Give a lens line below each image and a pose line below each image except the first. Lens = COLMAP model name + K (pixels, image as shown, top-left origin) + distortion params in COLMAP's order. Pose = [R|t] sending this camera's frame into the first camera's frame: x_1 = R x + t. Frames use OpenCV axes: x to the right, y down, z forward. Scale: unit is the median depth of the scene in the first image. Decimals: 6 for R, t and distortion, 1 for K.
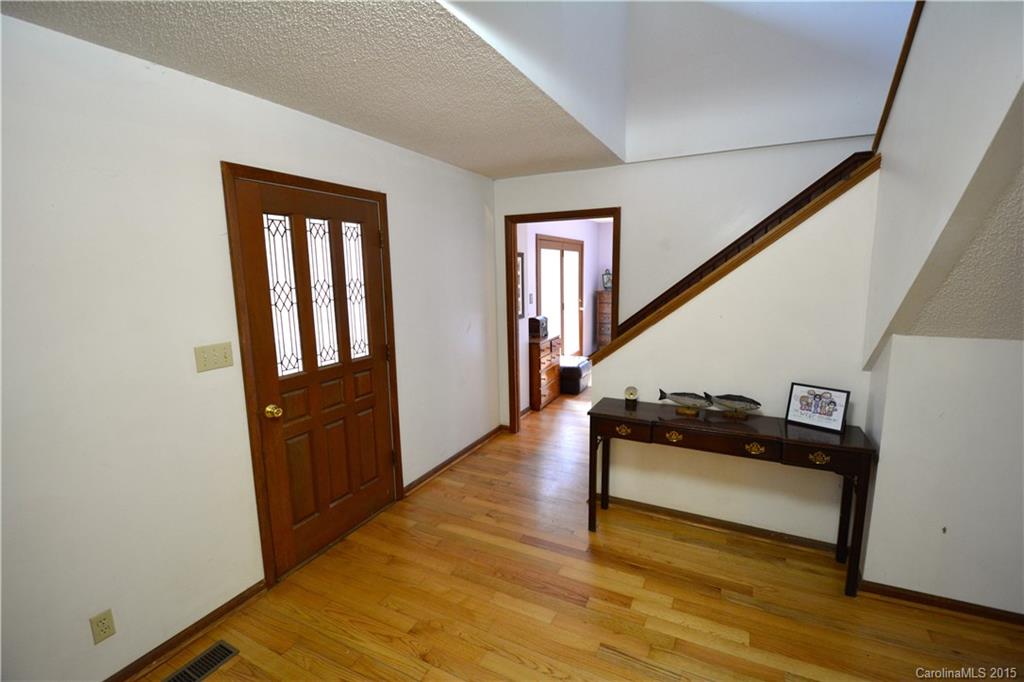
lens RADIAL K [[447.8, 0, 513.2], [0, 447.8, 343.0], [0, 0, 1]] dist [-0.011280, -0.008337]
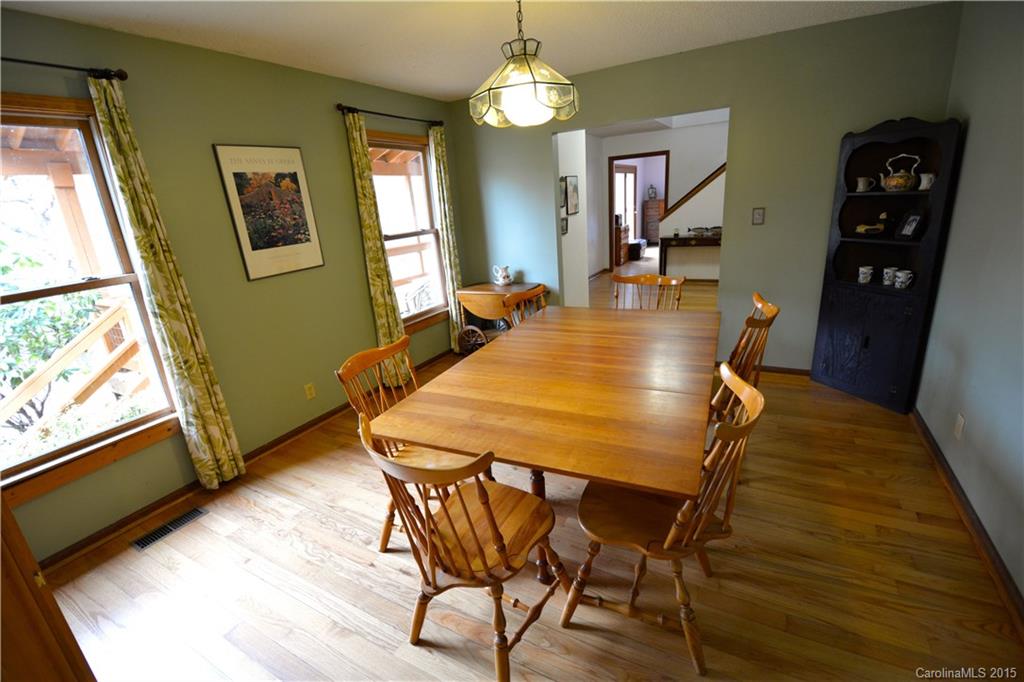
lens RADIAL K [[447.8, 0, 512.3], [0, 447.8, 348.6], [0, 0, 1]] dist [-0.011280, -0.008337]
pose [[0.997645, -0.041606, -0.054529, -0.320887], [0.049941, 0.985573, 0.161715, 0.182011], [0.047014, -0.164057, 0.985330, -0.952753]]
